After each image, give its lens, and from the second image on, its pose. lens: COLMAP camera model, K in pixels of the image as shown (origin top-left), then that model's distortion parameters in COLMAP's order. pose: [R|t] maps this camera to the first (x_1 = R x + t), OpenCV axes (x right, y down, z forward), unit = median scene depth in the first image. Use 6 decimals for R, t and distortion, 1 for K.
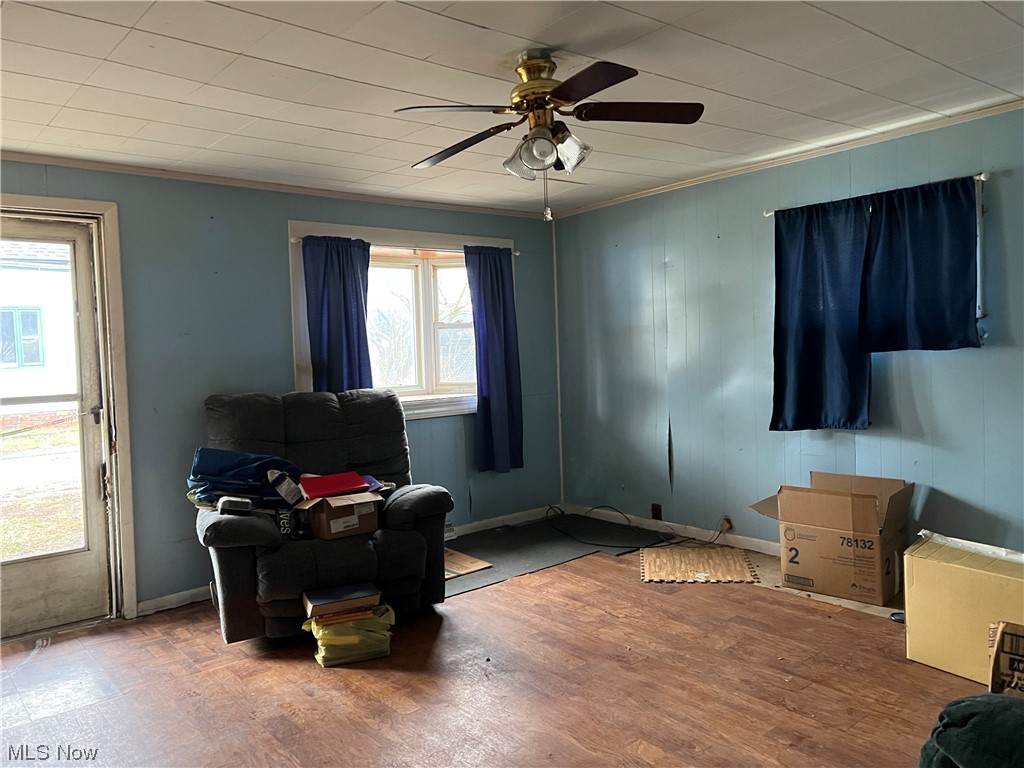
lens RADIAL K [[789.5, 0, 517.5], [0, 789.5, 380.4], [0, 0, 1]] dist [0.045286, -0.009998]
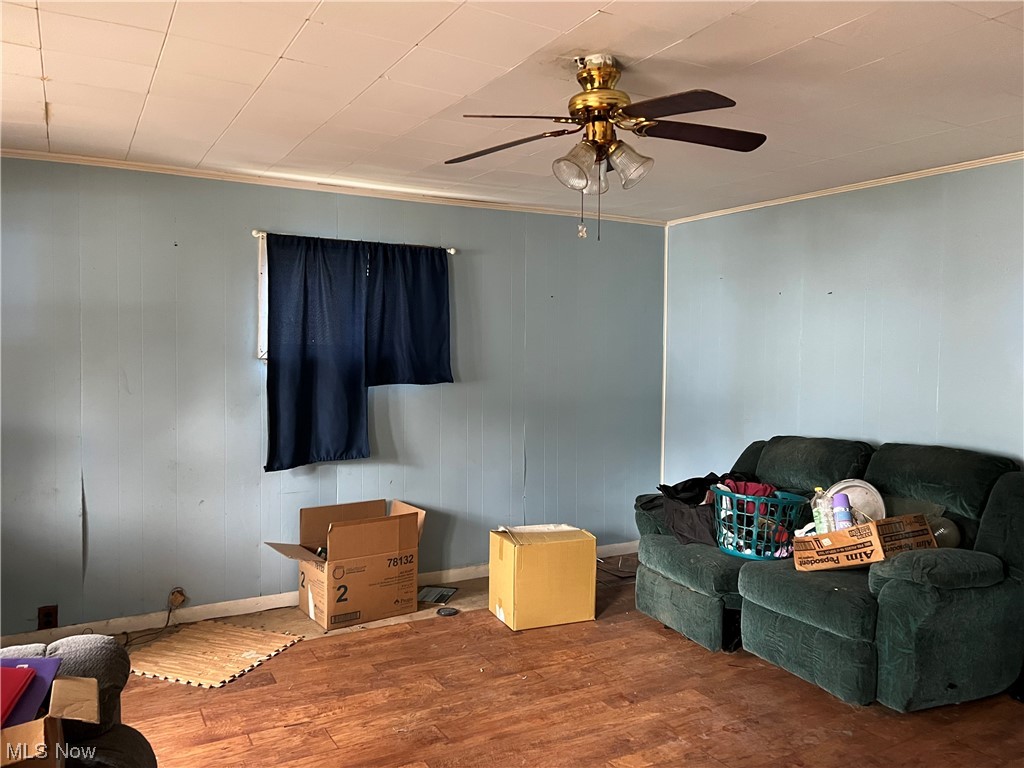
lens RADIAL K [[789.5, 0, 516.6], [0, 789.5, 385.7], [0, 0, 1]] dist [0.045286, -0.009998]
pose [[0.165703, 0.008062, 0.986143, -0.600949], [0.038070, 0.999169, -0.014566, -0.013163], [-0.985441, 0.039956, 0.165258, 0.637838]]
